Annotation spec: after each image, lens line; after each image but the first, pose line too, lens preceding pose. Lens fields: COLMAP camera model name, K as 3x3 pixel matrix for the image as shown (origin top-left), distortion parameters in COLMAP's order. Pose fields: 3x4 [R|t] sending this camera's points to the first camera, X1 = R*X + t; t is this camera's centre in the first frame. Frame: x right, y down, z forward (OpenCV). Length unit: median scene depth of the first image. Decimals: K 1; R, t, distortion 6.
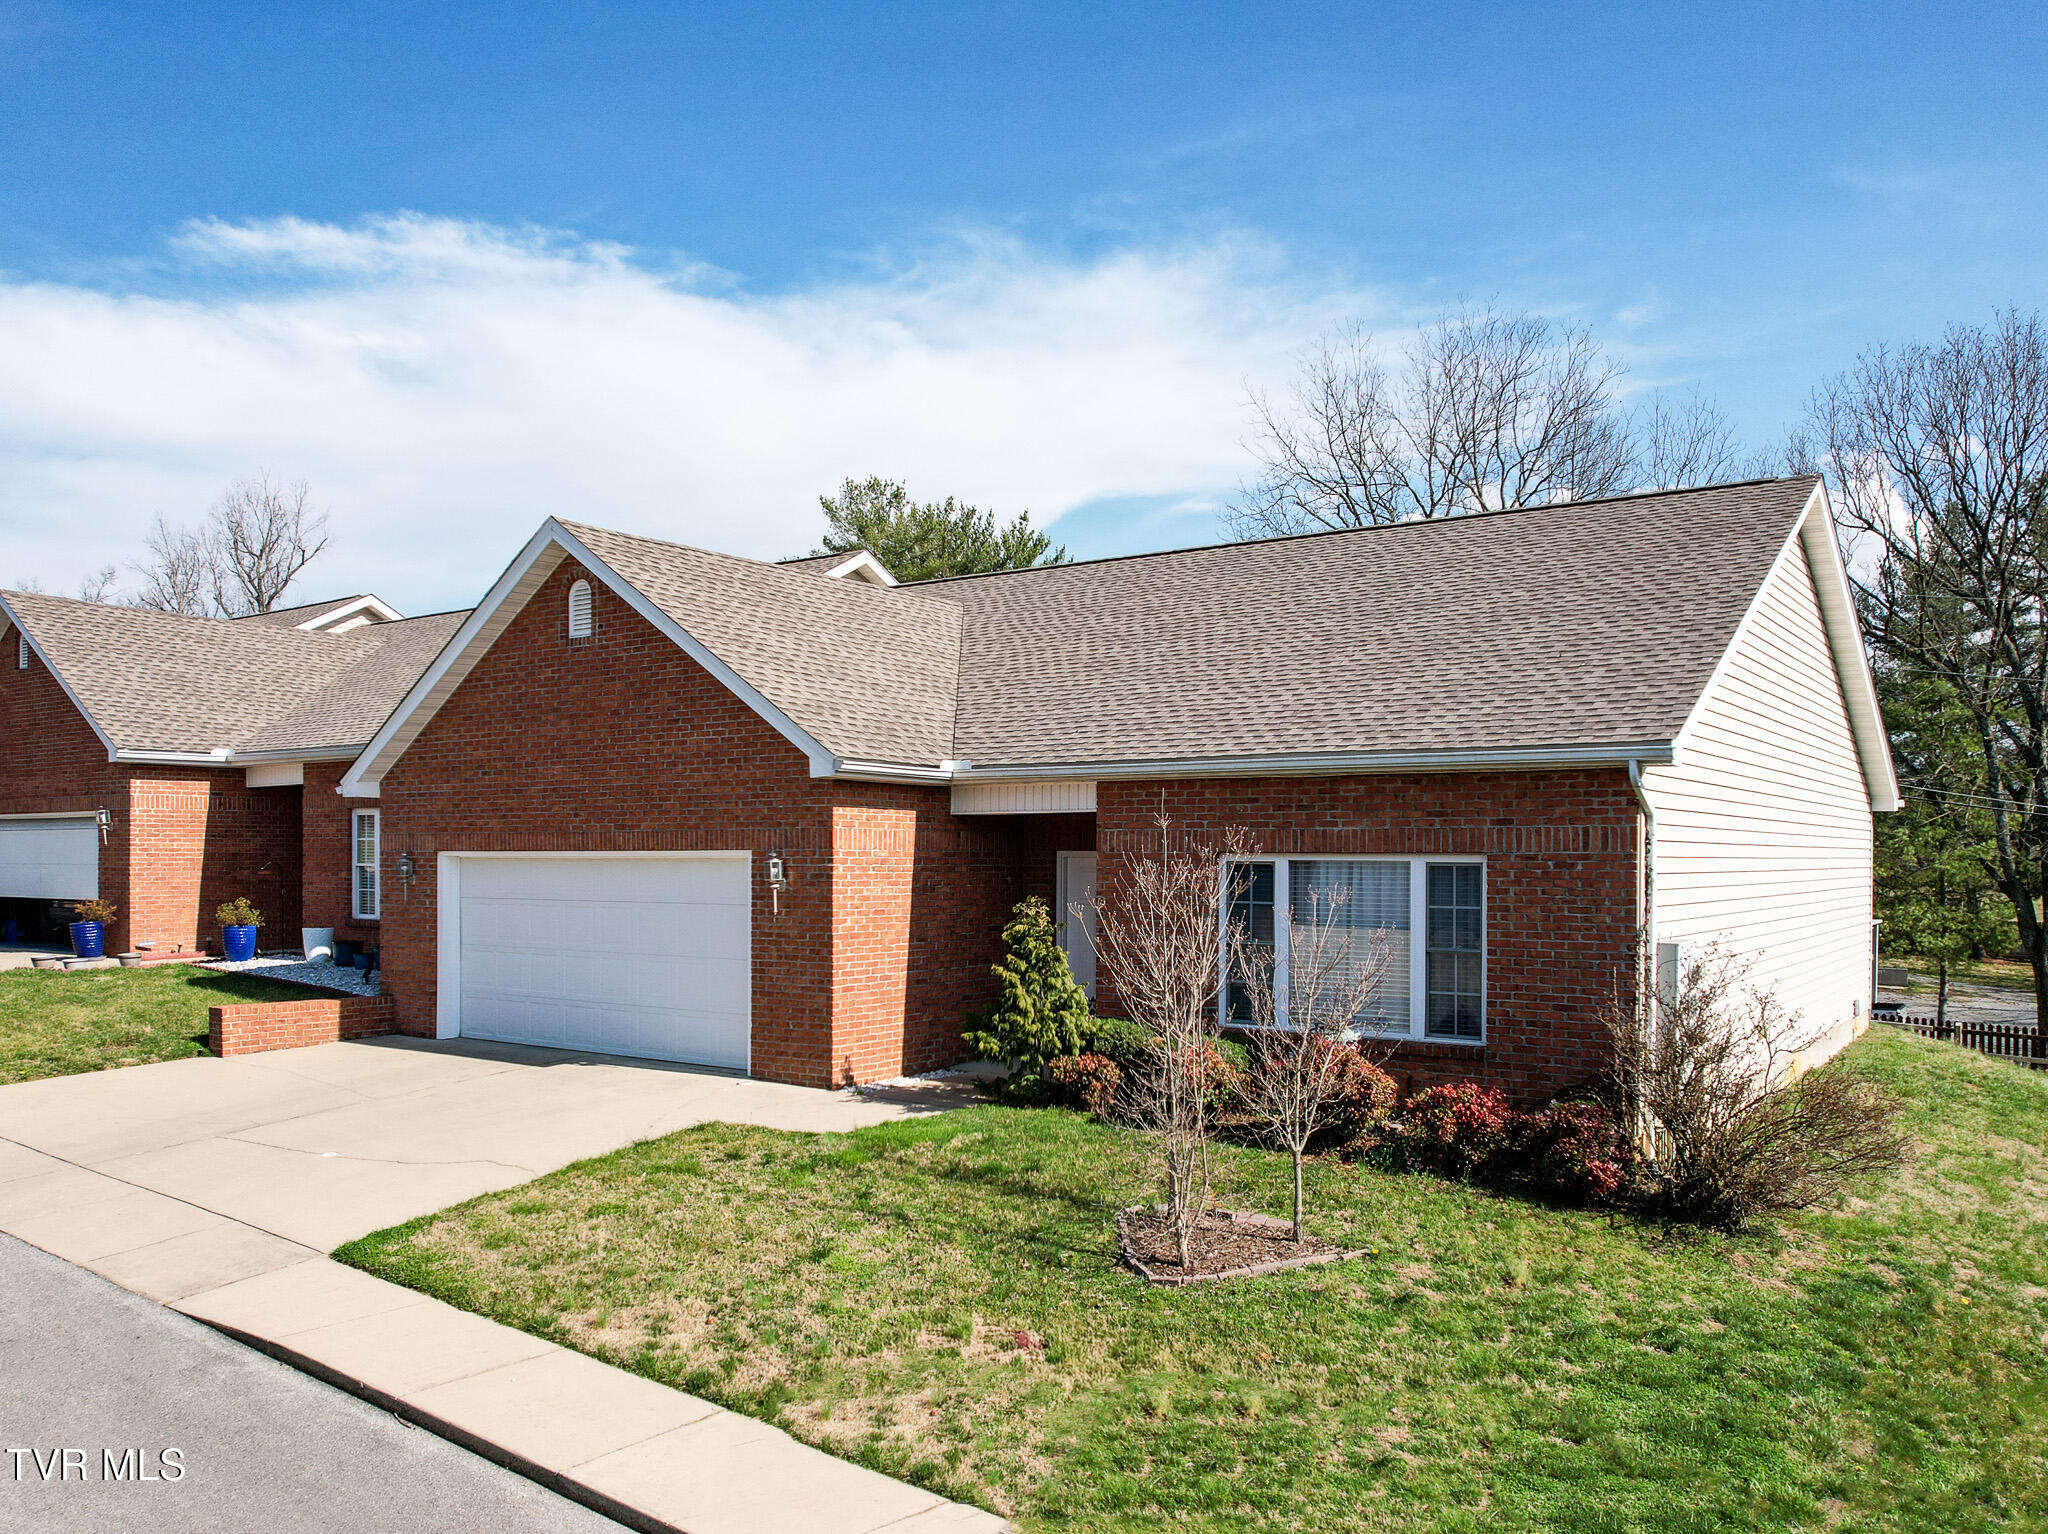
lens RADIAL K [[1589.0, 0, 1020.1], [0, 1589.0, 844.7], [0, 0, 1]] dist [-0.052177, 0.007470]
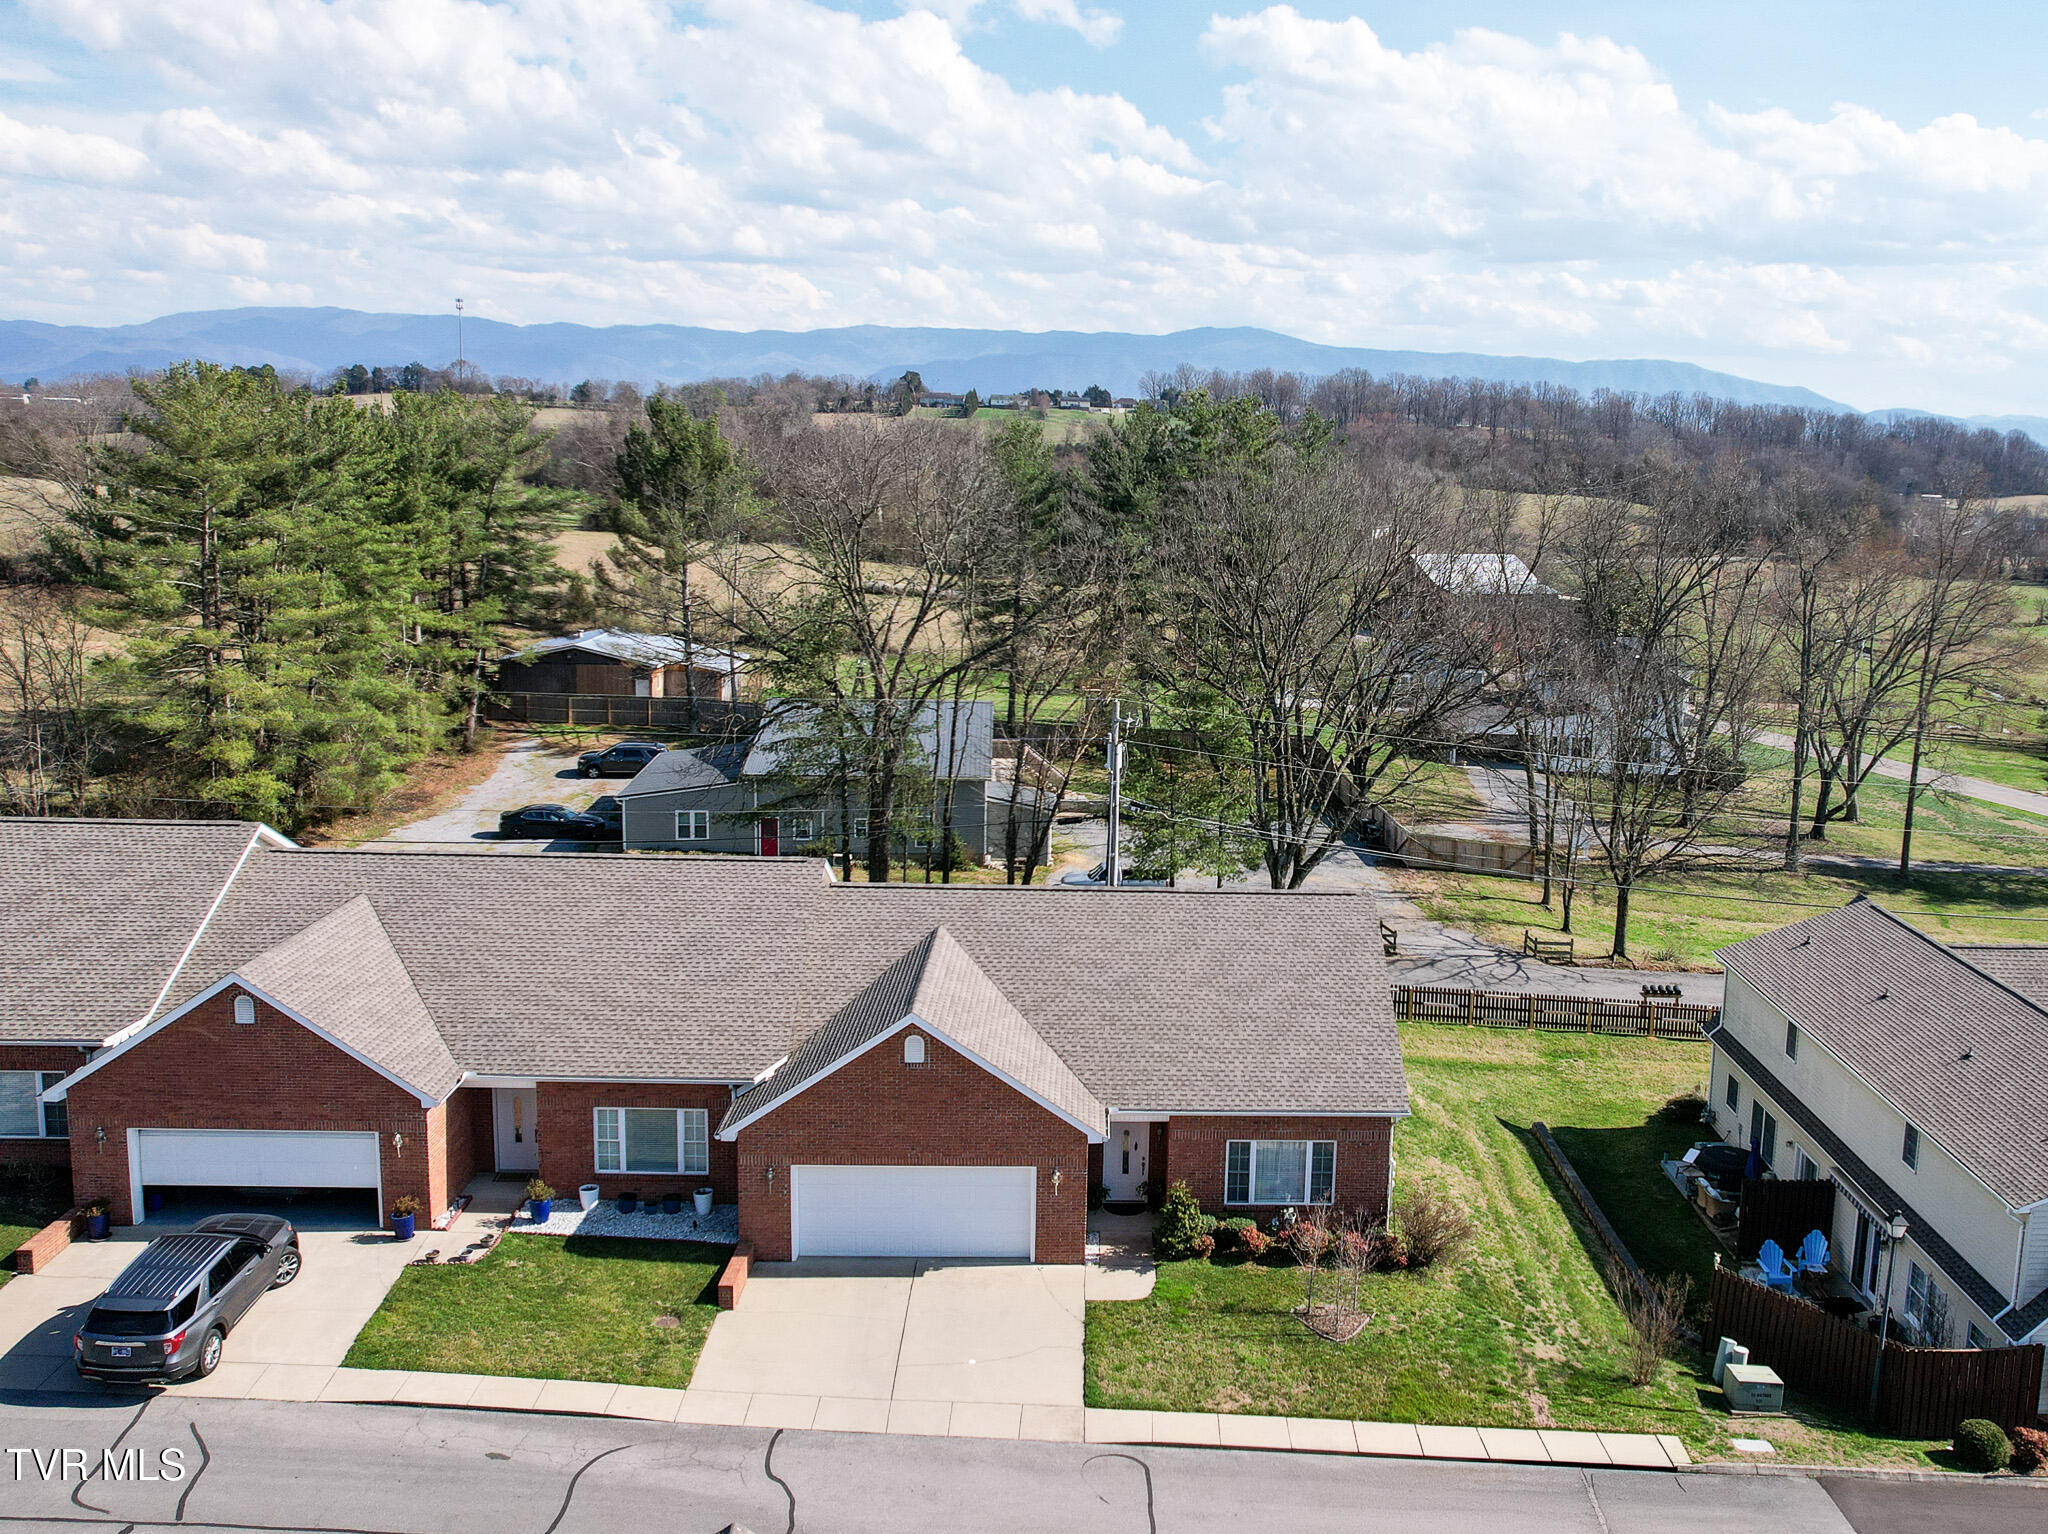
lens RADIAL K [[1866.7, 0, 1211.9], [0, 1866.7, 760.3], [0, 0, 1]] dist [-0.038259, -0.007694]
pose [[0.776699, -0.088199, 0.623666, -1.592071], [-0.032702, 0.983166, 0.179766, -1.056157], [-0.629022, -0.160019, 0.760740, -1.062927]]
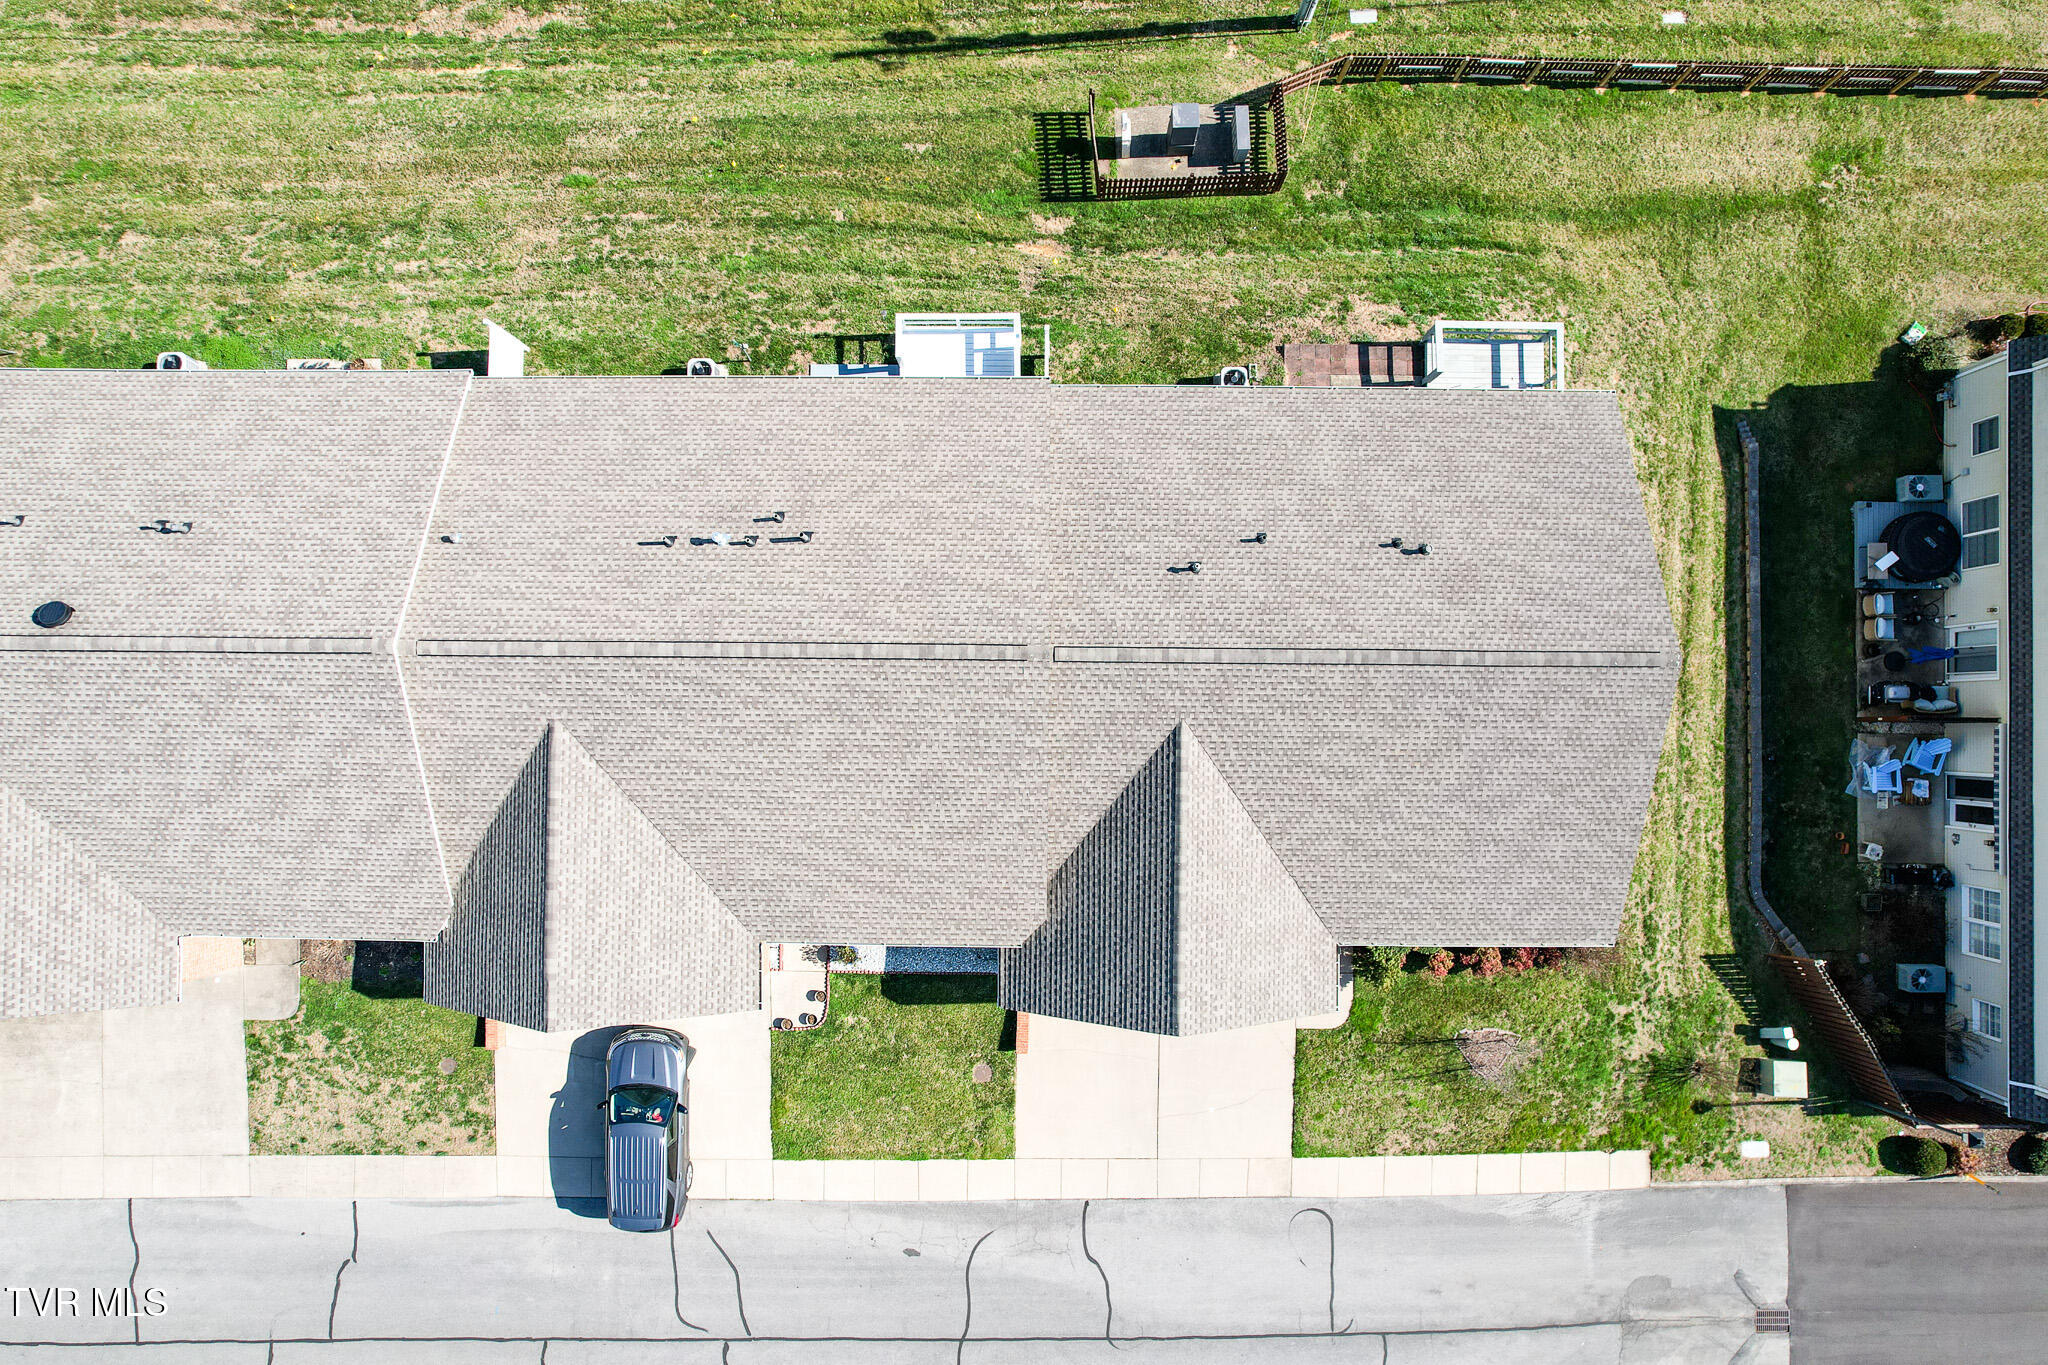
lens RADIAL K [[1309.0, 0, 1025.2], [0, 1309.0, 698.7], [0, 0, 1]] dist [-0.075386, 0.066644]
pose [[0.818151, -0.574971, -0.006131, -0.217718], [0.017451, 0.014172, 0.999747, -2.173576], [-0.574739, -0.818051, 0.021629, 1.613348]]
